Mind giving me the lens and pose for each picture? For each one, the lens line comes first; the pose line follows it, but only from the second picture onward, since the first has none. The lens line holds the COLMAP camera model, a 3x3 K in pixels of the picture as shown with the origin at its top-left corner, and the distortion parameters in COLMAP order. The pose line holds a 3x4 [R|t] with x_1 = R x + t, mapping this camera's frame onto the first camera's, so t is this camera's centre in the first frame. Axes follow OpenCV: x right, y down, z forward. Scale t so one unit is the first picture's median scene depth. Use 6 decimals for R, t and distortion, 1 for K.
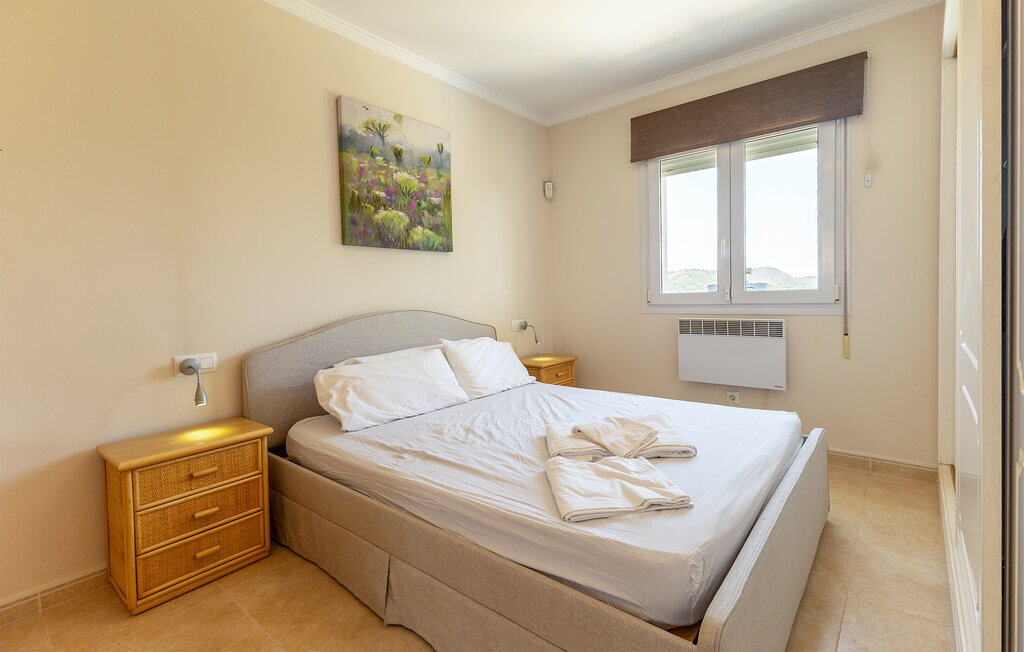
lens RADIAL K [[466.2, 0, 509.4], [0, 466.2, 308.7], [0, 0, 1]] dist [0.022540, 0.000105]
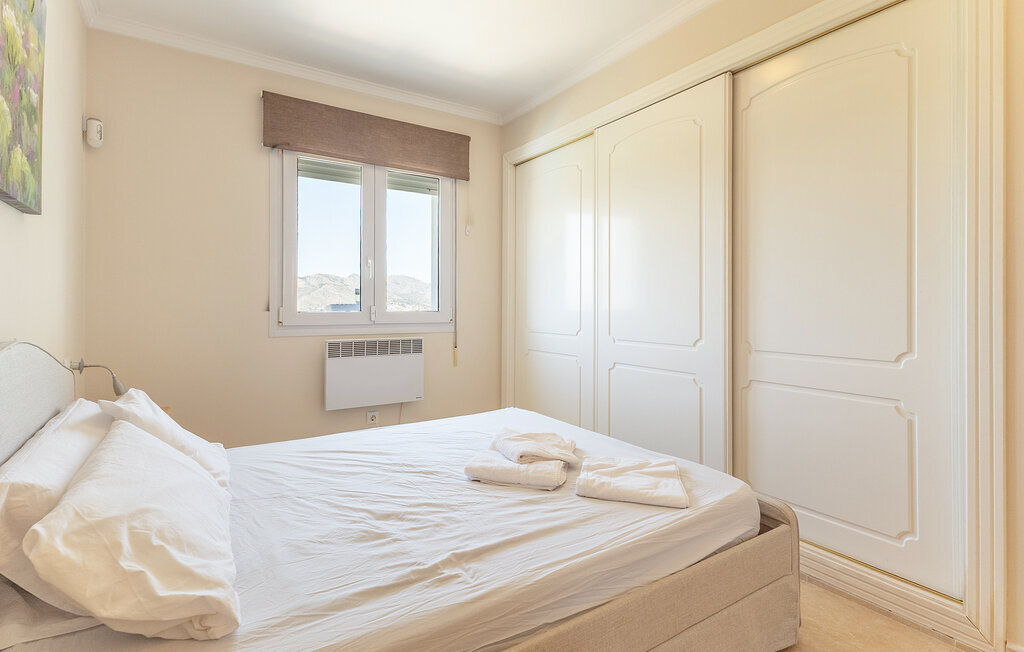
lens RADIAL K [[493.3, 0, 516.9], [0, 493.3, 307.0], [0, 0, 1]] dist [0.022932, -0.000146]
pose [[0.287809, 0.026863, 0.957311, -0.529078], [0.024244, 0.999082, -0.035324, -0.002135], [-0.957381, 0.033376, 0.286893, 0.465397]]
